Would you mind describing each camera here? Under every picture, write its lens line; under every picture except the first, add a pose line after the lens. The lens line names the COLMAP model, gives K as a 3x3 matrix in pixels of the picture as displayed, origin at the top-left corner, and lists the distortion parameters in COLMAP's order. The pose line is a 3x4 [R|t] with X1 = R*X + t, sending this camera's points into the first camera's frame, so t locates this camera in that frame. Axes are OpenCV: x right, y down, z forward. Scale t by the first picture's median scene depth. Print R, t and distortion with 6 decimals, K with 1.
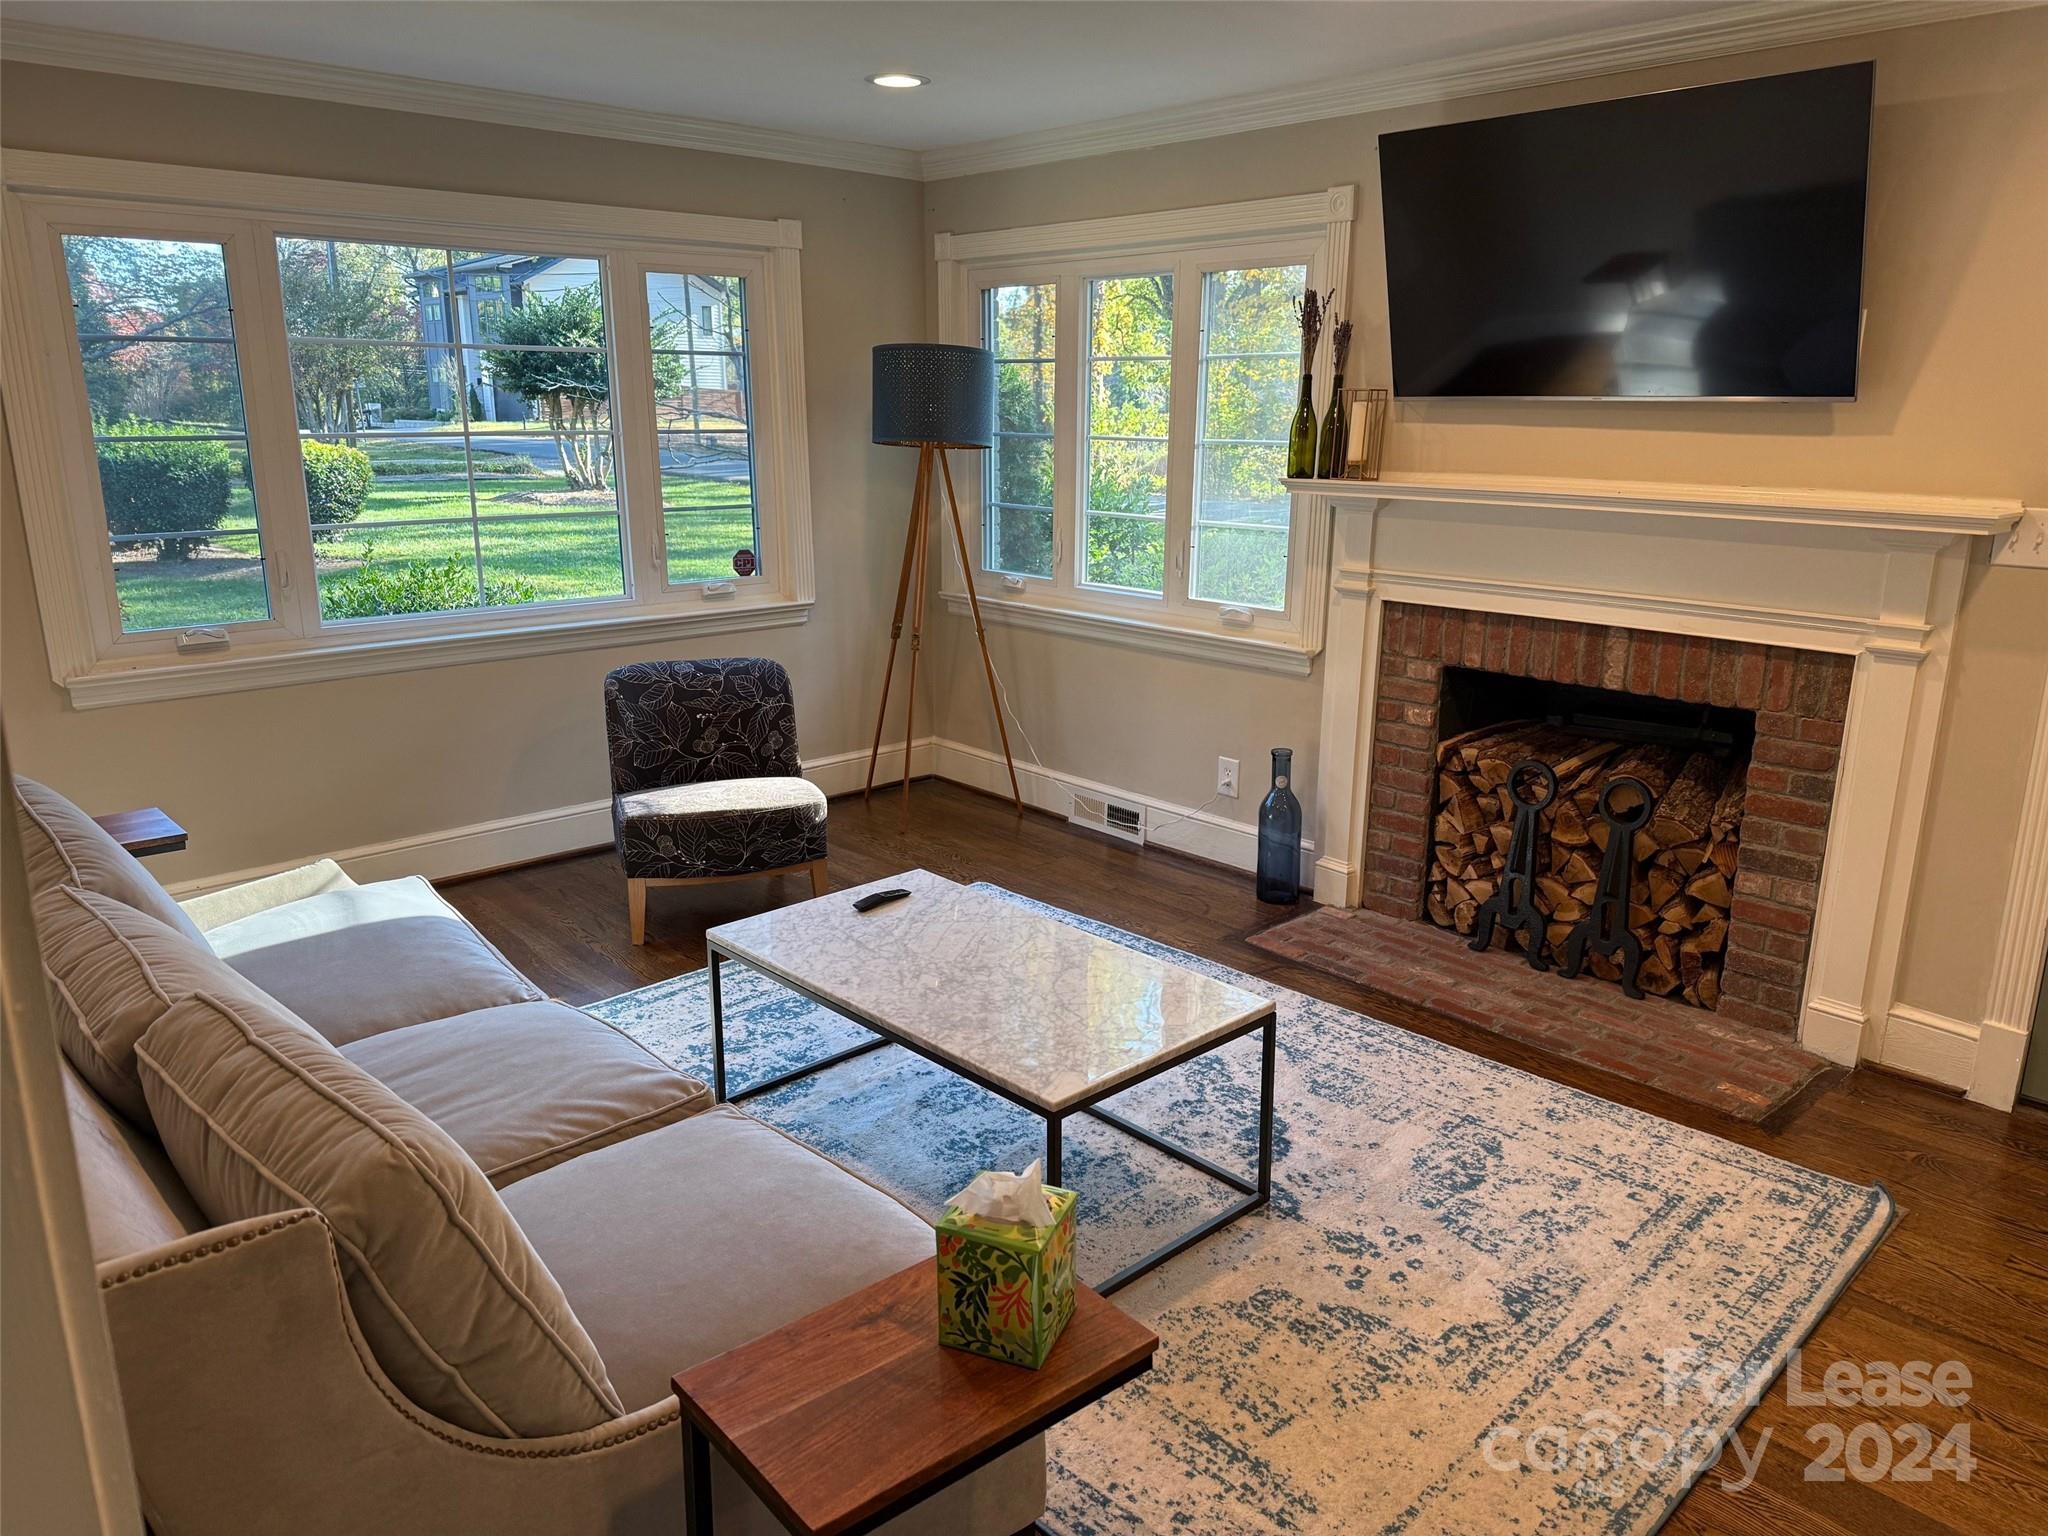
lens RADIAL K [[1441.8, 0, 1023.5], [0, 1441.8, 779.1], [0, 0, 1]] dist [0.052668, -0.002627]
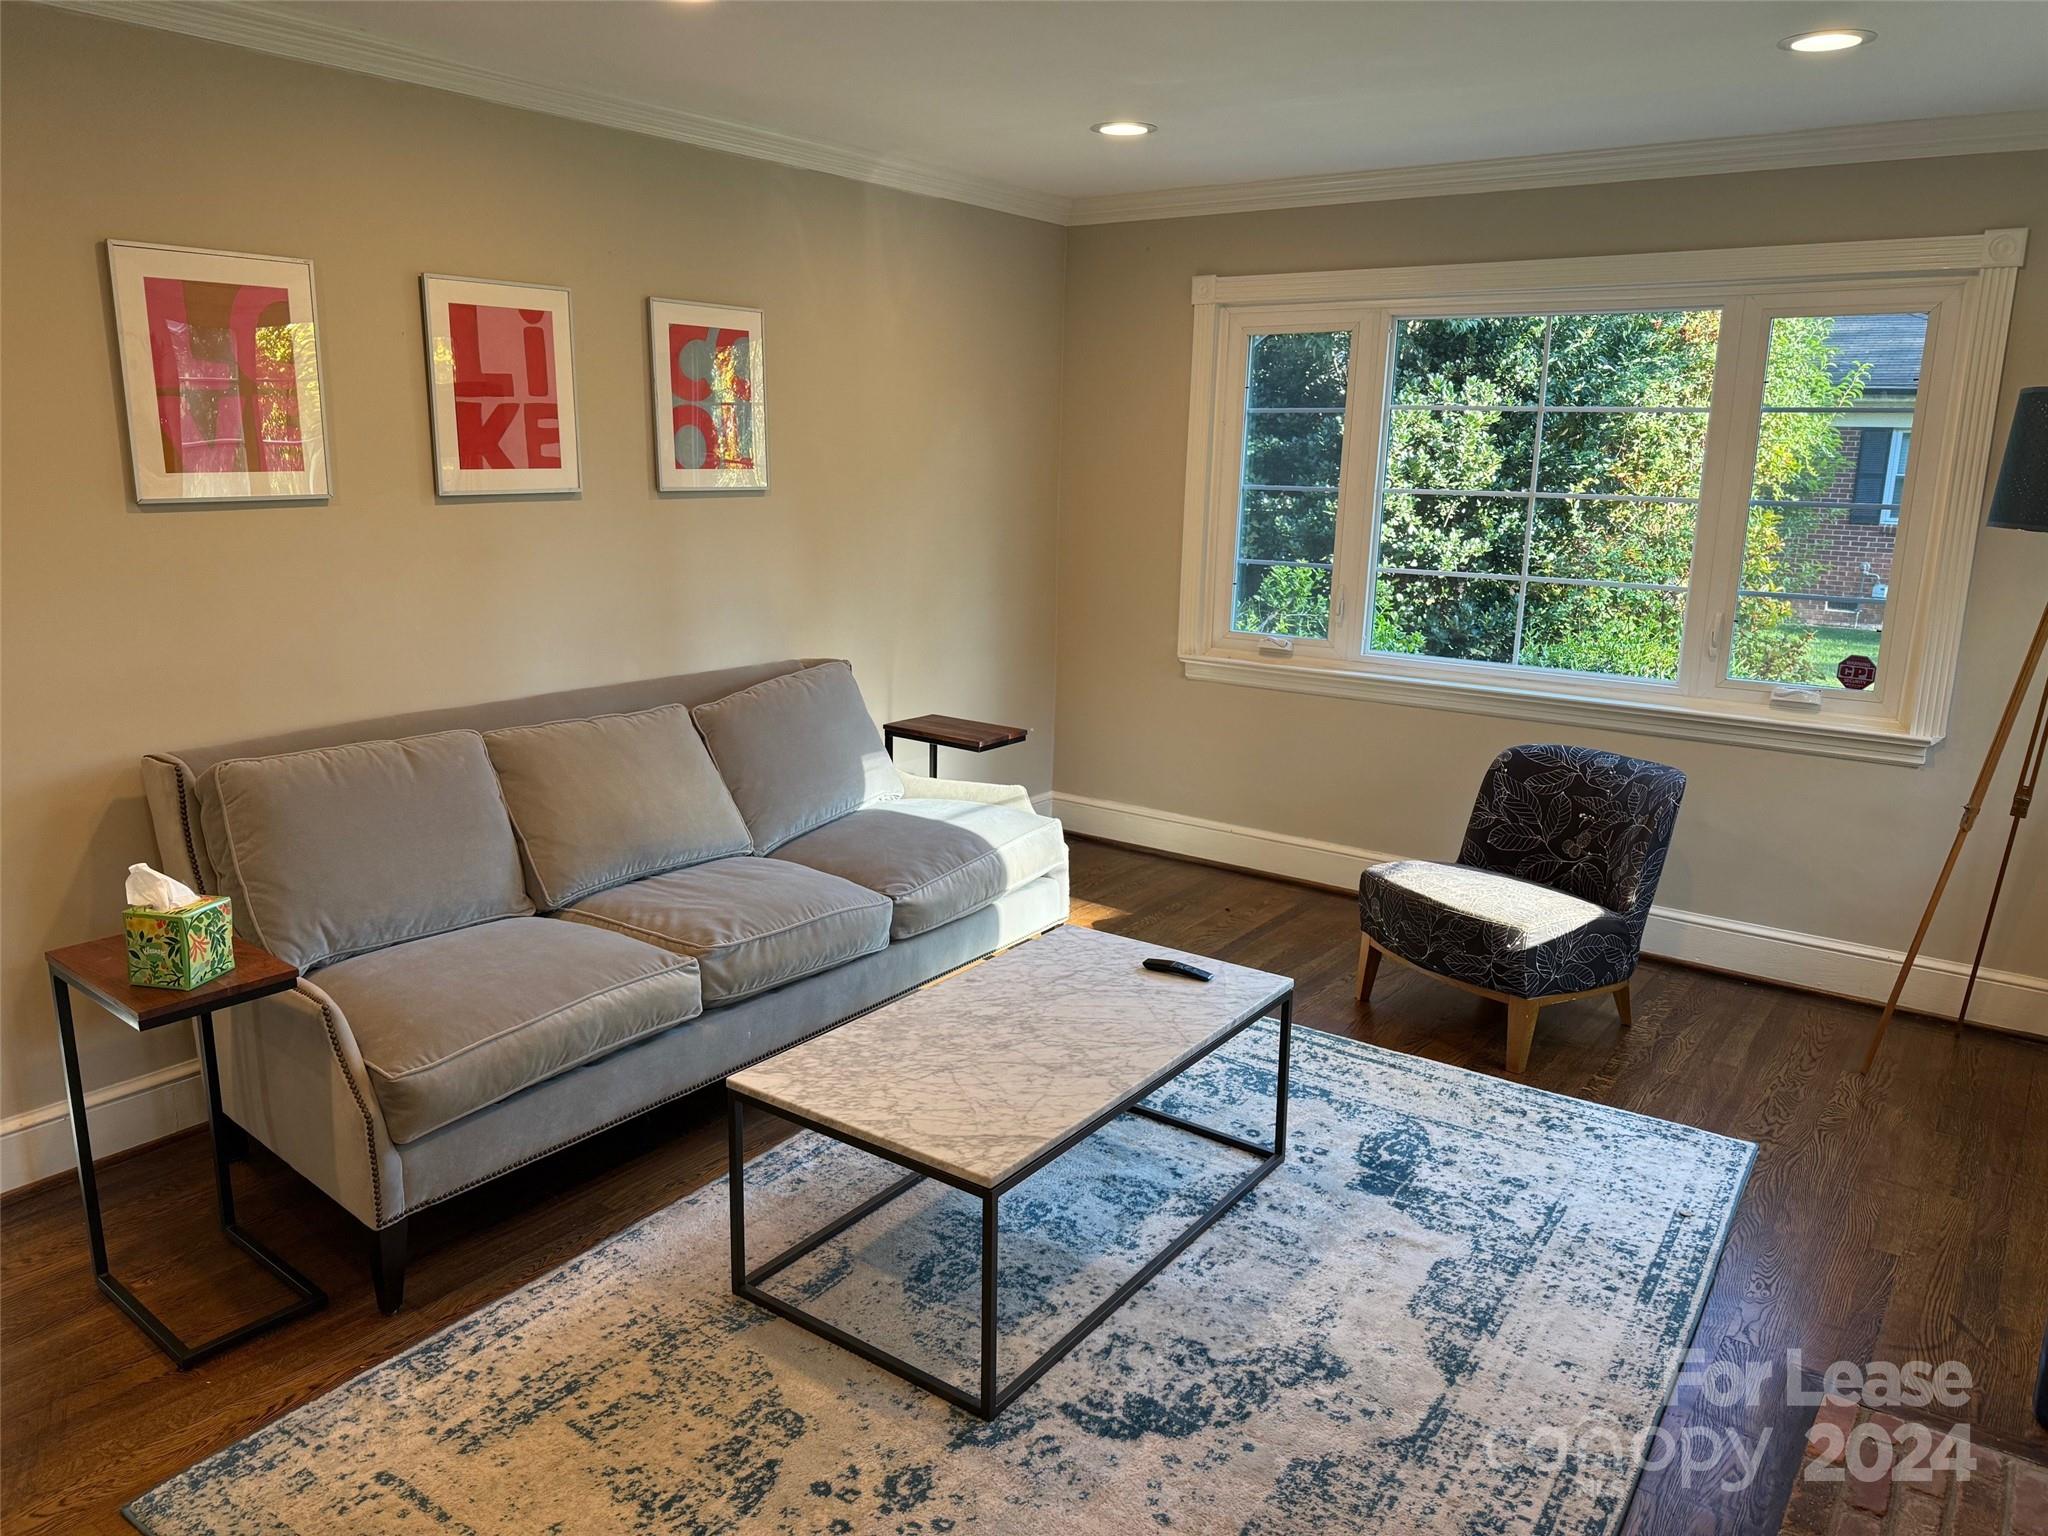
lens RADIAL K [[1441.8, 0, 1023.9], [0, 1441.8, 754.8], [0, 0, 1]] dist [0.052668, -0.002627]
pose [[0.188532, 0.207597, -0.959875, 0.775541], [-0.269683, 0.950771, 0.152659, -0.171637], [0.944313, 0.230081, 0.235236, 0.651759]]
